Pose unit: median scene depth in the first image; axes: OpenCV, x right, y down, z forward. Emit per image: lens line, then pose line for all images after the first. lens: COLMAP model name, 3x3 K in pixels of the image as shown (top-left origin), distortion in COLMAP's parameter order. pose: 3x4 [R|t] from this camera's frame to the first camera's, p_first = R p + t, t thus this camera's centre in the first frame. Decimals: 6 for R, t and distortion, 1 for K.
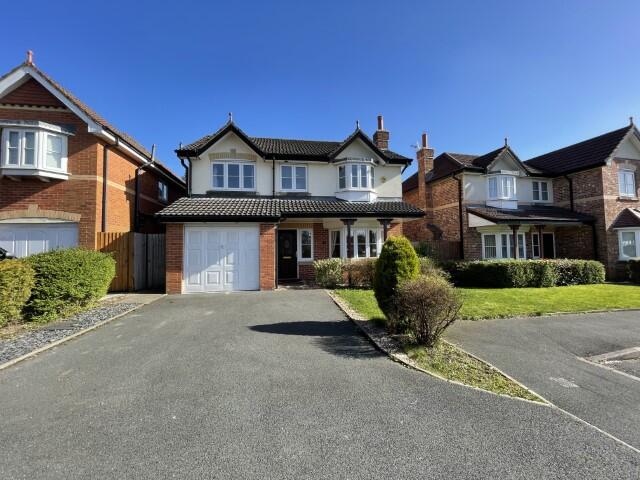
lens RADIAL K [[258.1, 0, 314.8], [0, 258.1, 238.5], [0, 0, 1]] dist [-0.000436, -0.000153]
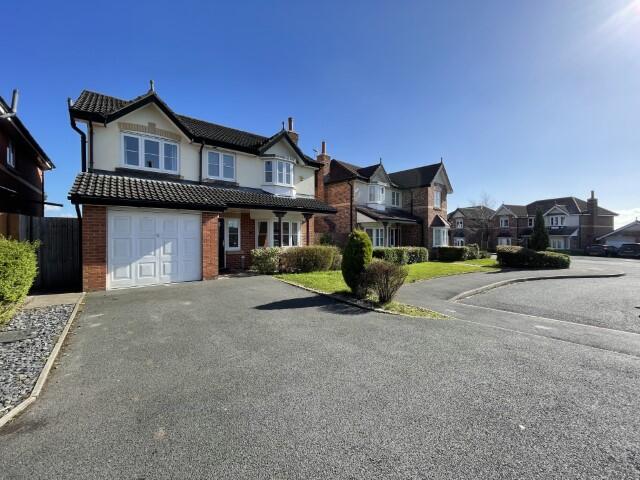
lens RADIAL K [[258.1, 0, 314.8], [0, 258.1, 238.5], [0, 0, 1]] dist [-0.000436, -0.000153]
pose [[0.873822, 0.008106, 0.486178, -0.251782], [-0.027207, 0.999110, 0.032241, -0.000068], [-0.485484, -0.041400, 0.873265, -0.041072]]
